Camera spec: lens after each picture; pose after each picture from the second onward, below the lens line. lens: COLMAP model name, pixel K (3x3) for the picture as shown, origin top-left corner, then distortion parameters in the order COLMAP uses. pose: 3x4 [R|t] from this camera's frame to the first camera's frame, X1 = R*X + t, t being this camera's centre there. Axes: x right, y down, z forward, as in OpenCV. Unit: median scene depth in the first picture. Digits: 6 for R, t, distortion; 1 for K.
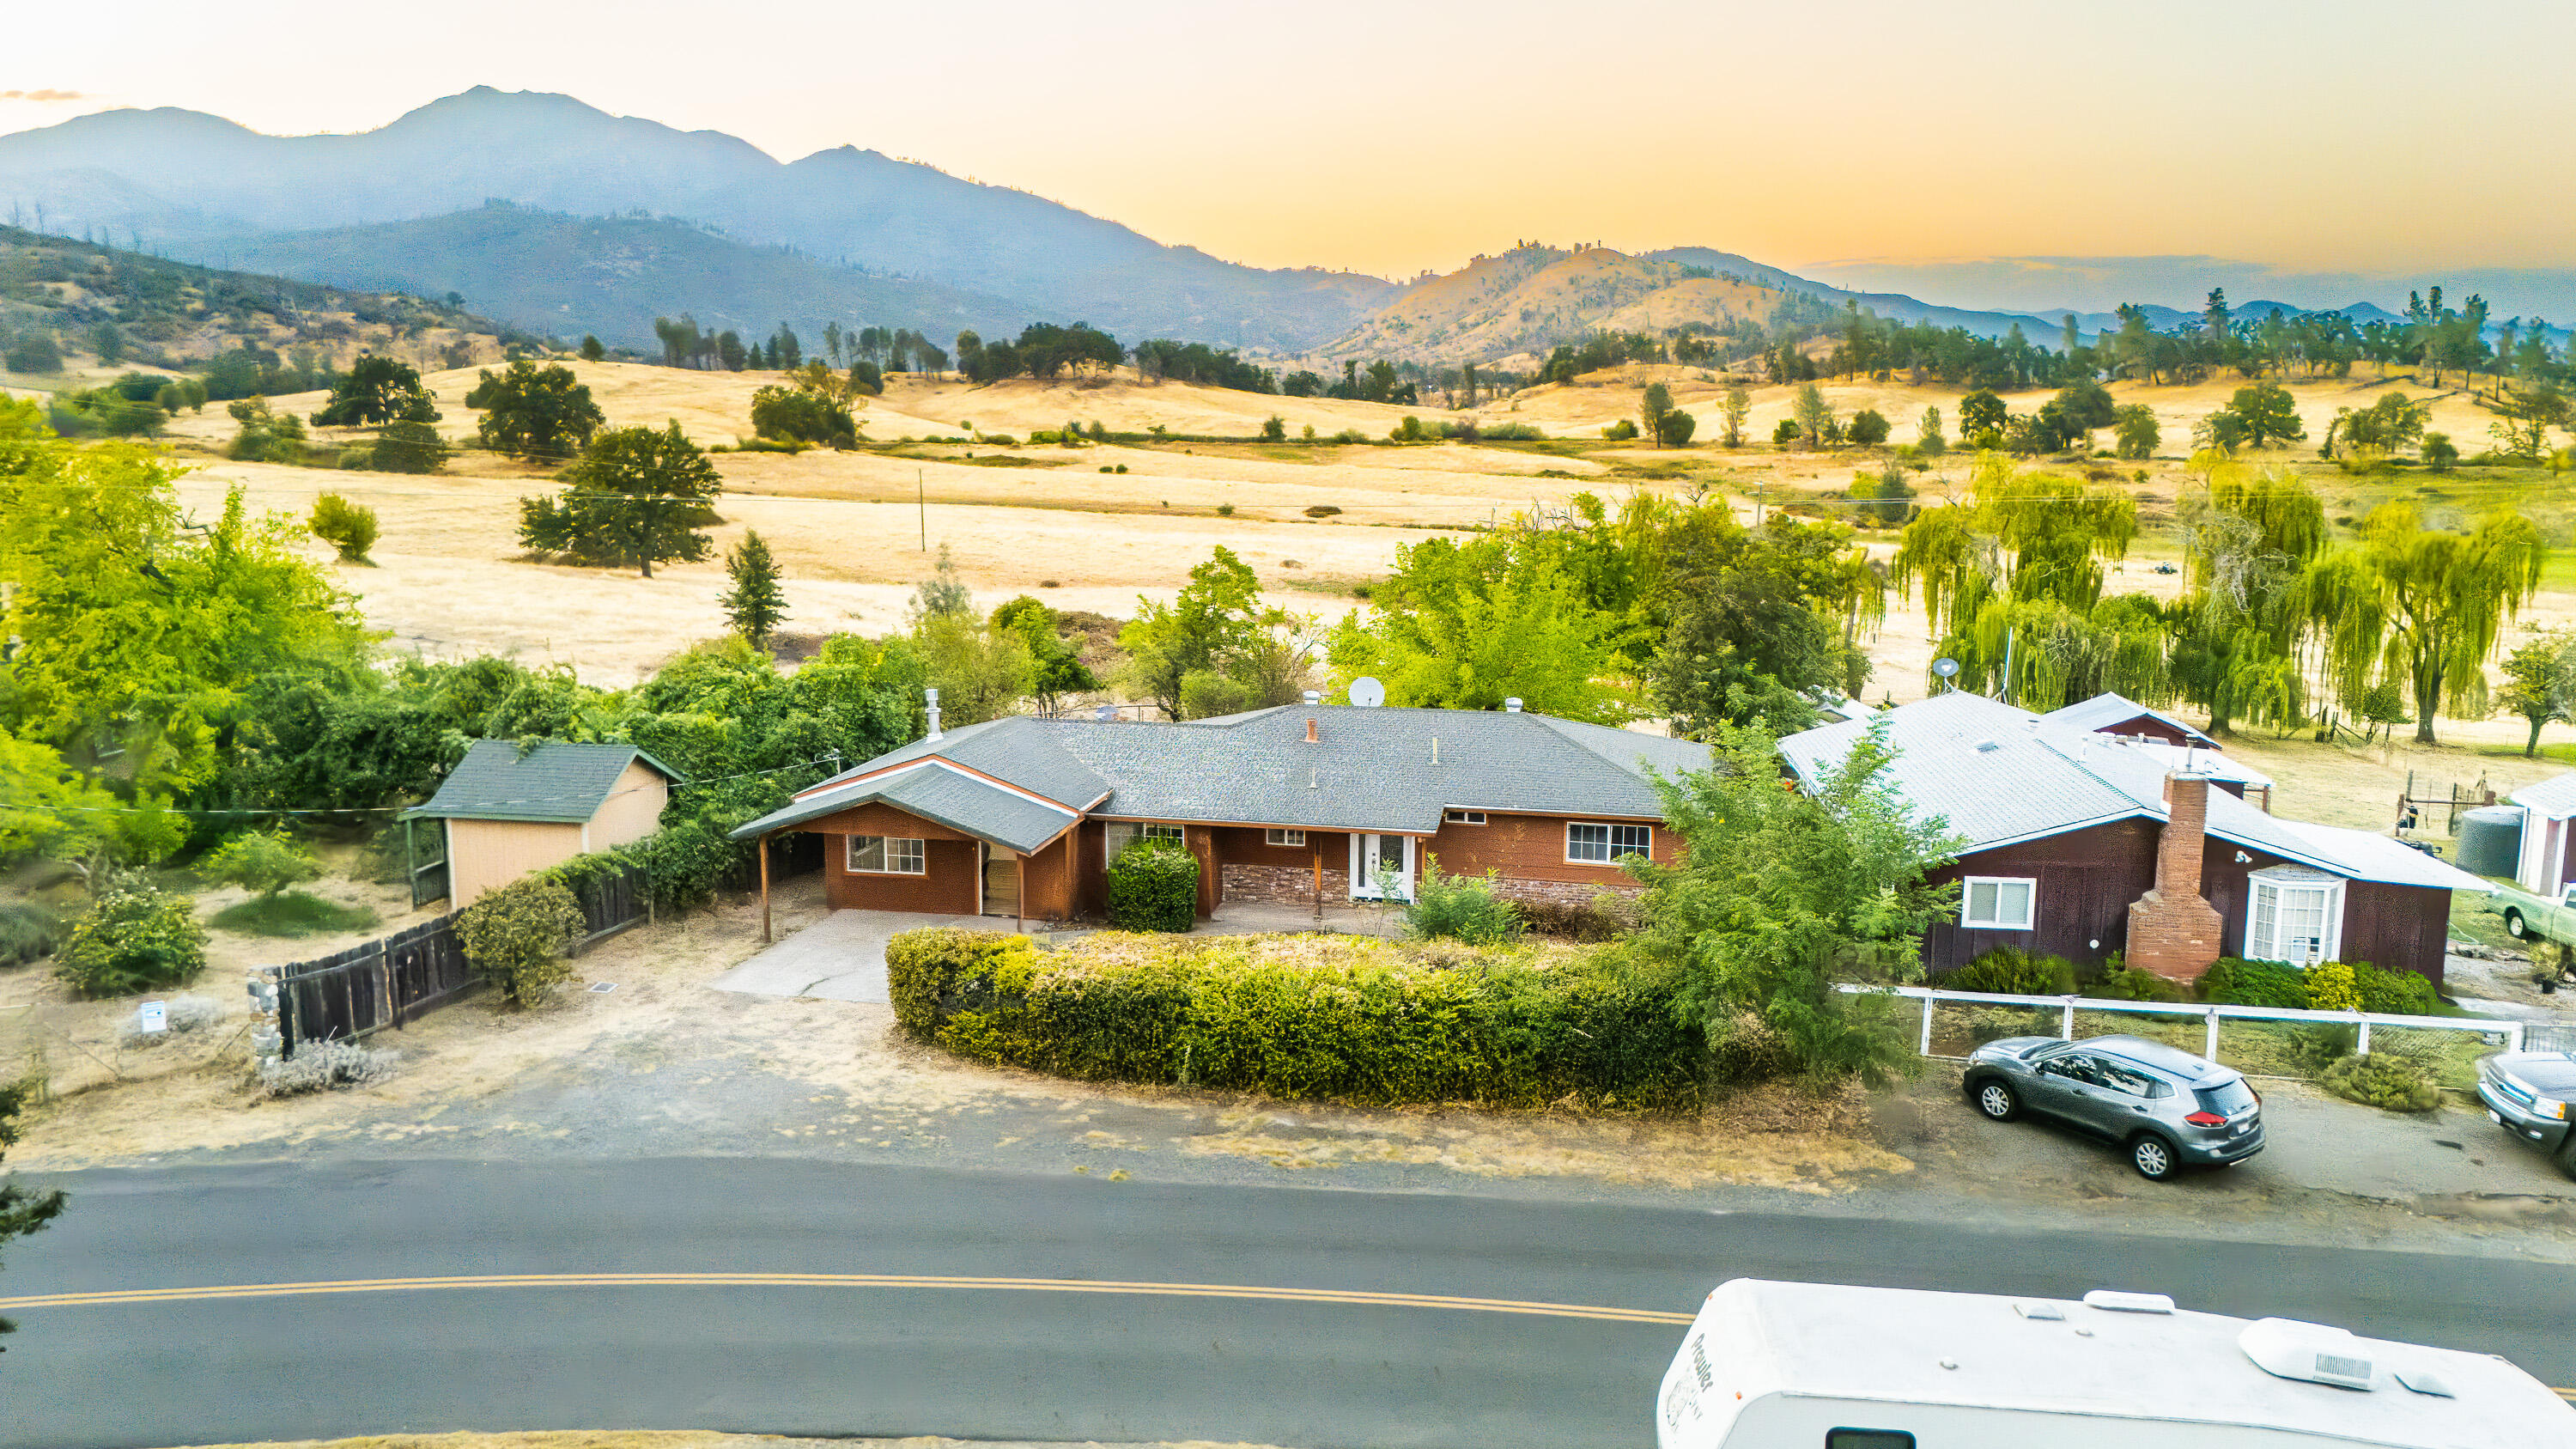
lens RADIAL K [[1970.8, 0, 1288.0], [0, 1970.8, 724.5], [0, 0, 1]] dist [0.058218, -0.002481]
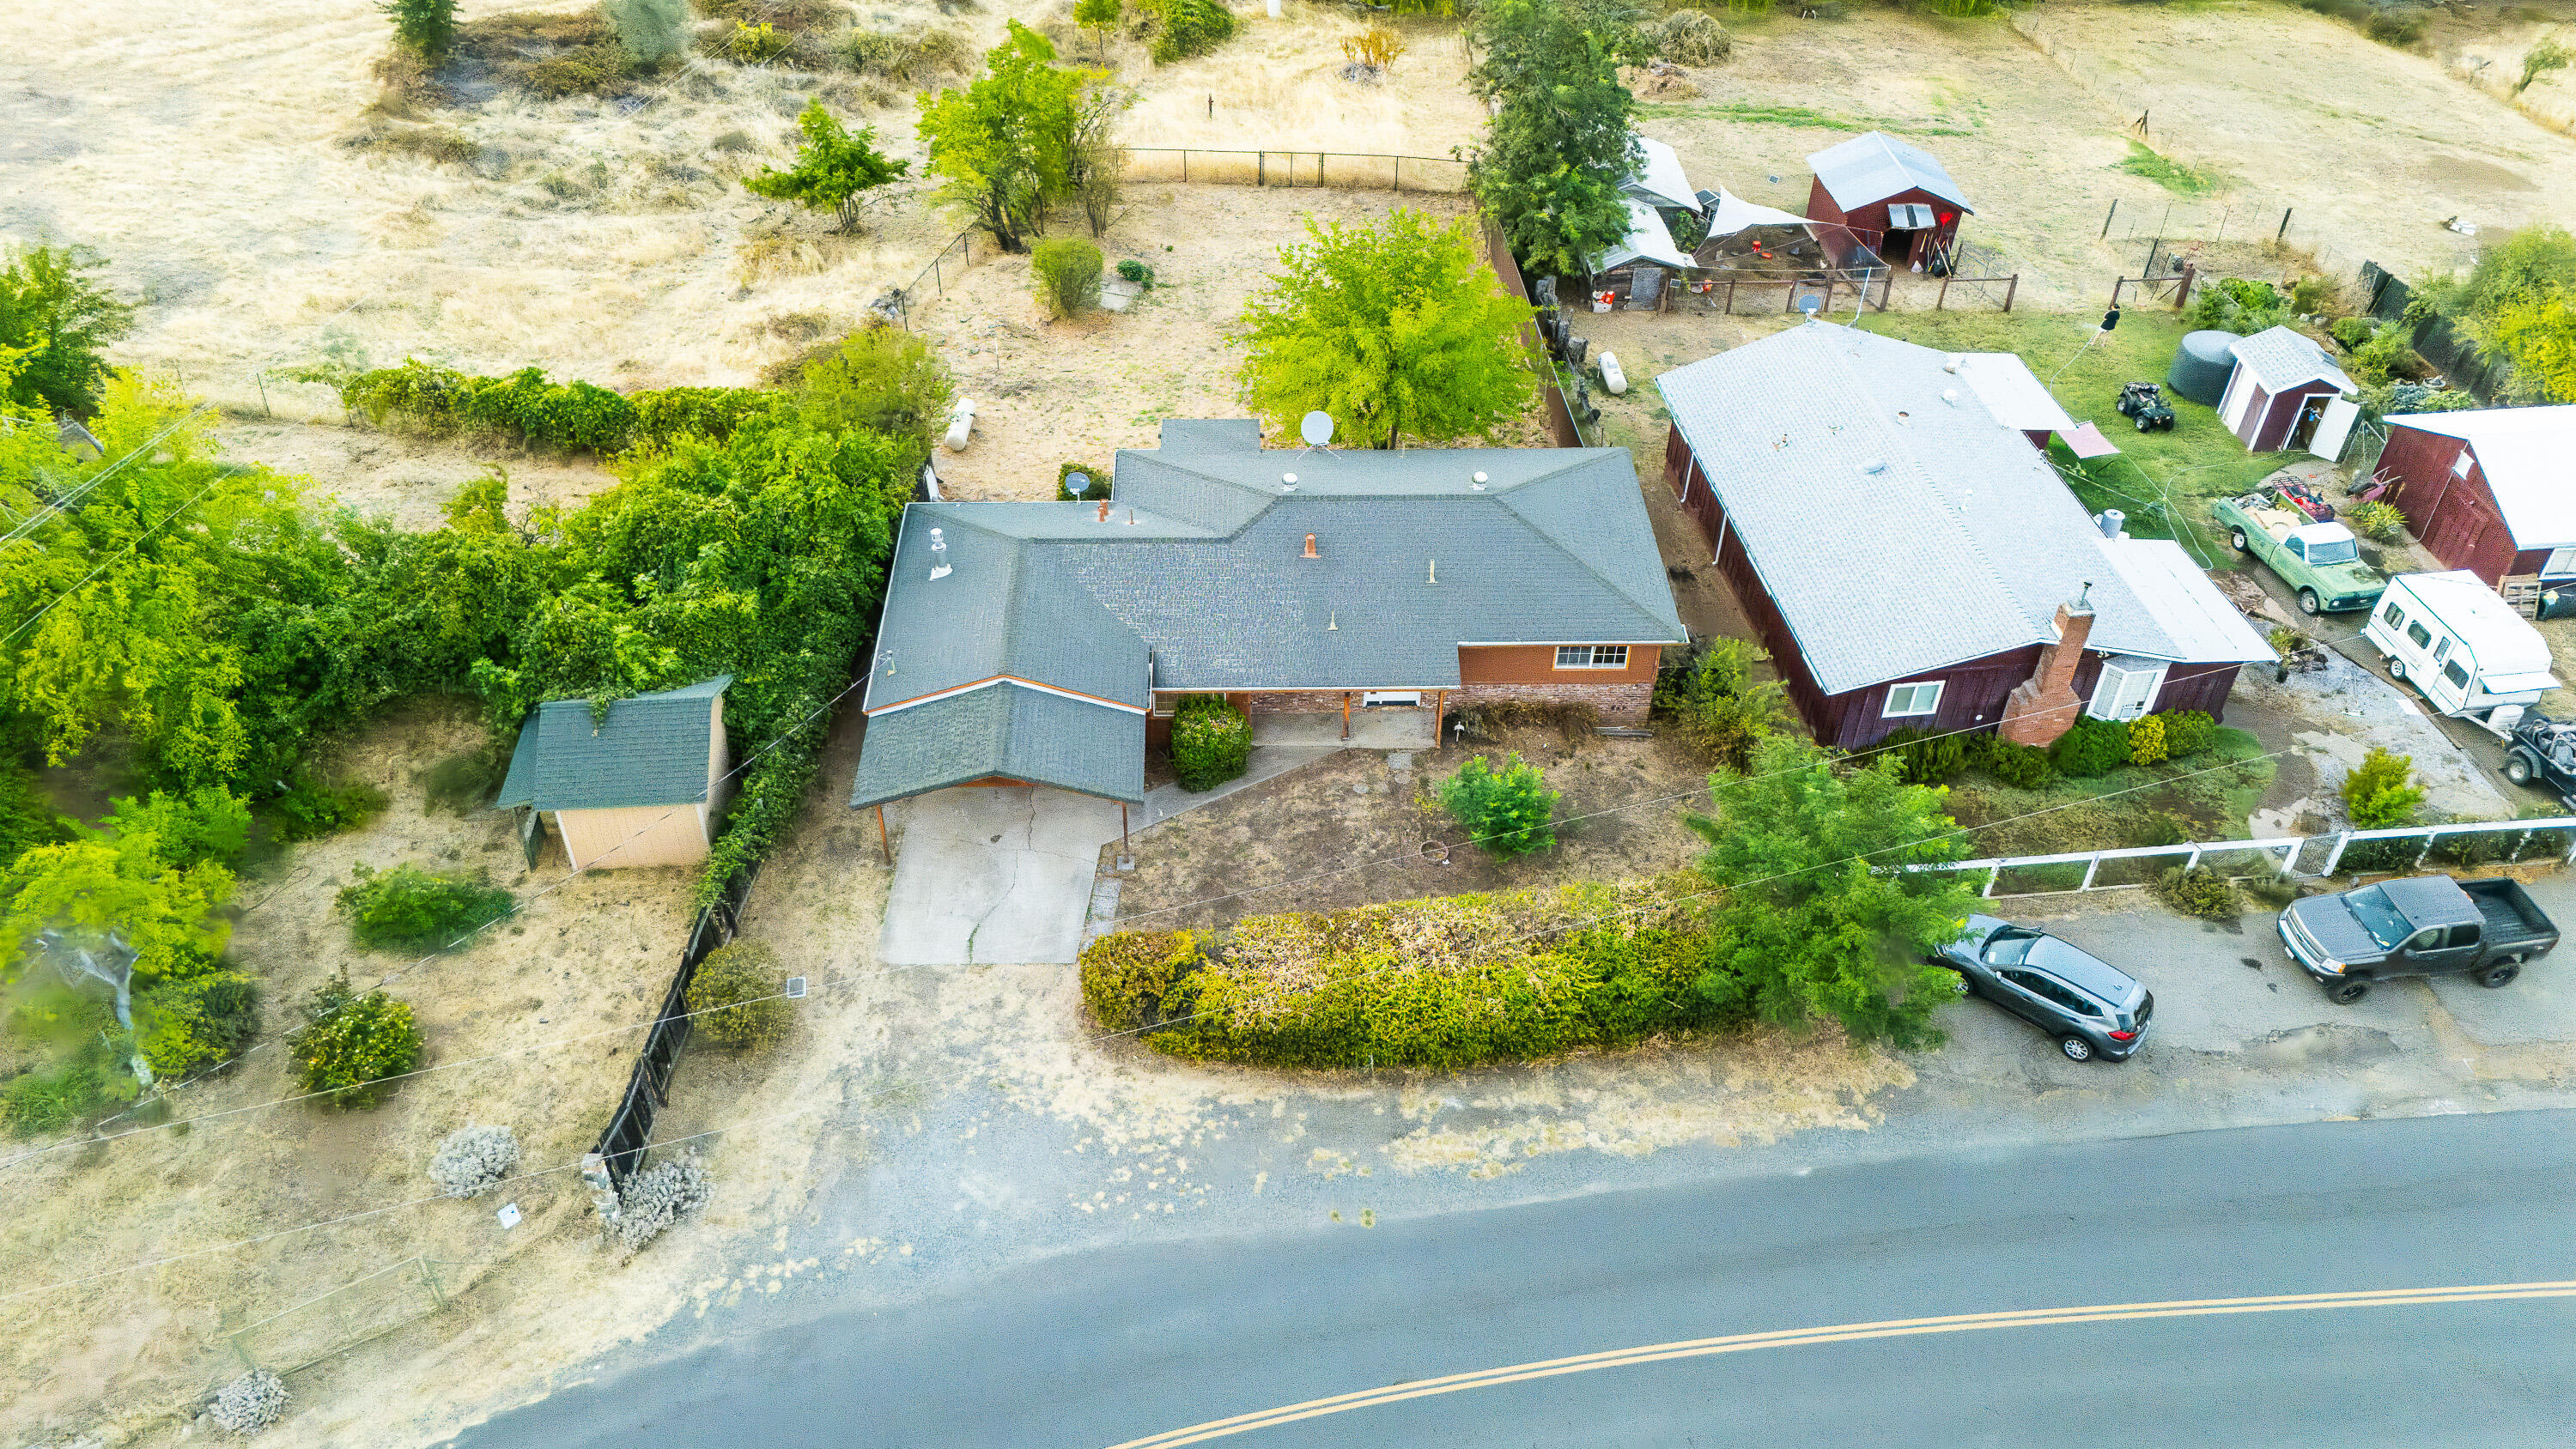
lens RADIAL K [[1876.3, 0, 1288.0], [0, 1876.3, 724.5], [0, 0, 1]] dist [0.074822, -0.003691]
pose [[0.971219, -0.149076, 0.185767, -0.222269], [0.029503, 0.849208, 0.527233, -0.490860], [-0.236352, -0.506578, 0.829166, 0.104732]]
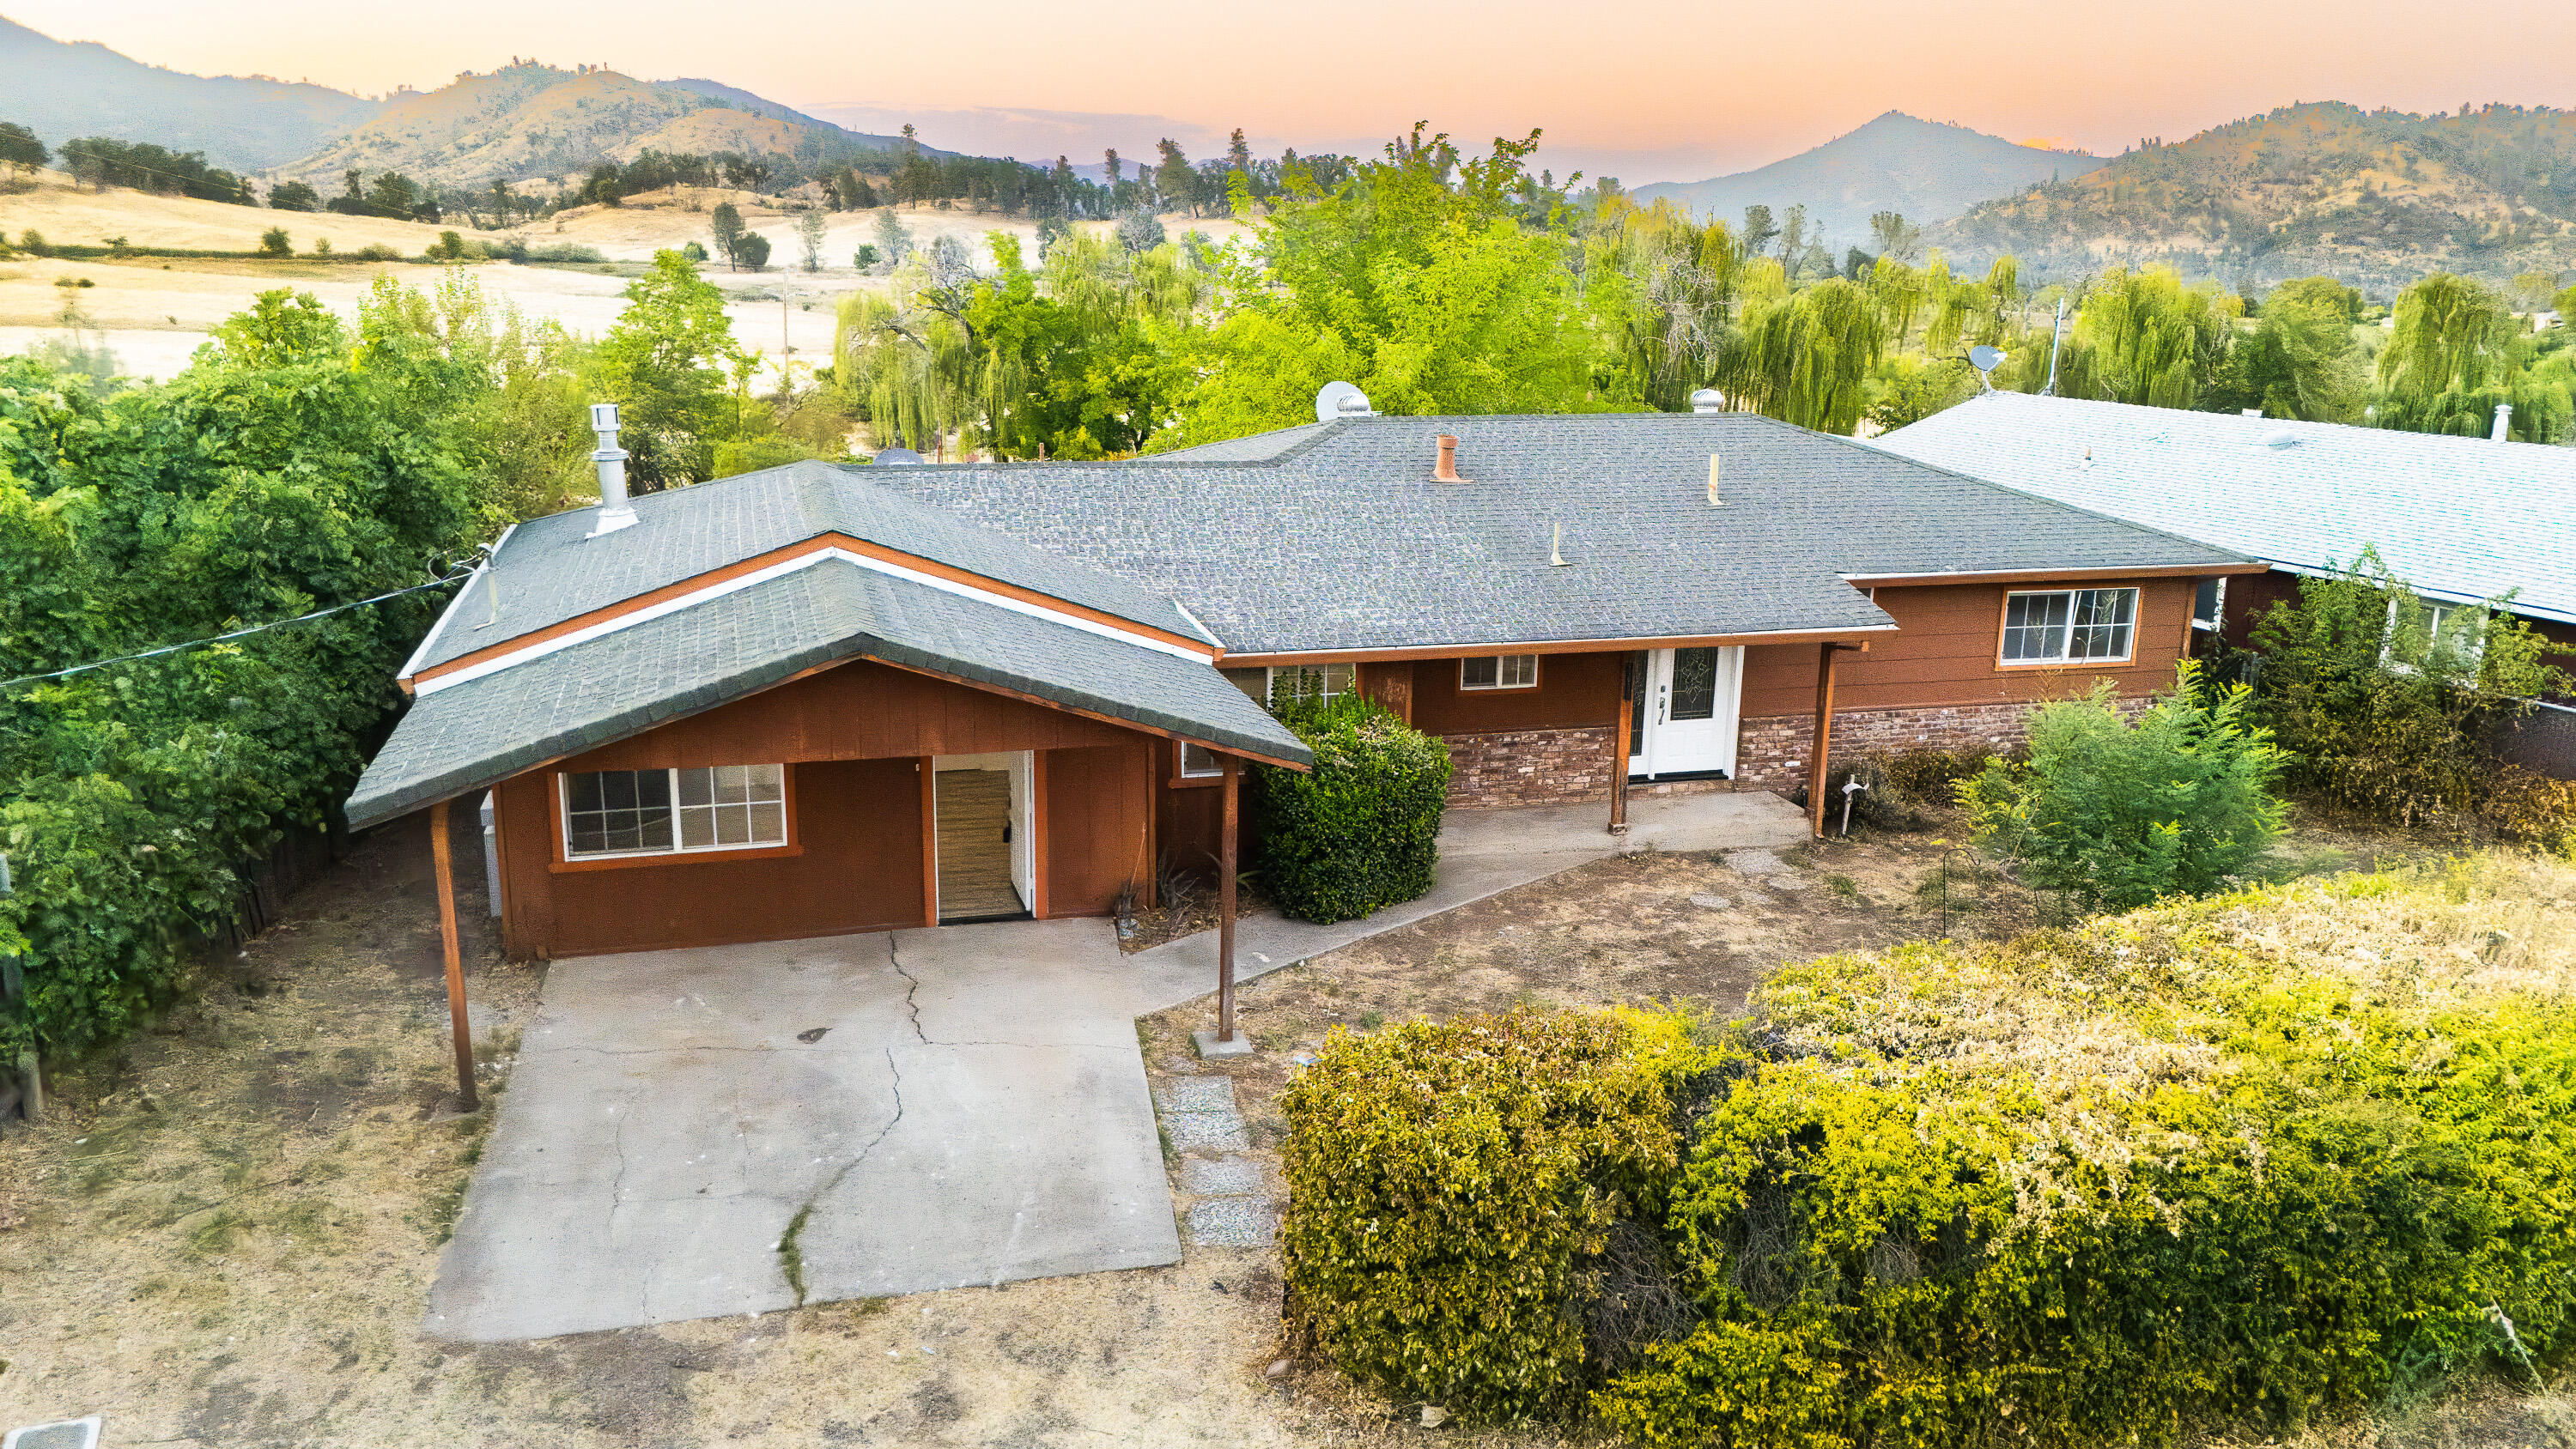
lens RADIAL K [[1888.2, 0, 1255.8], [0, 1888.2, 723.1], [0, 0, 1]] dist [0.068899, -0.045093]
pose [[0.889930, -0.102350, 0.444464, -0.272207], [0.064431, 0.992935, 0.099644, 0.020219], [-0.451523, -0.060039, 0.890237, 0.630396]]
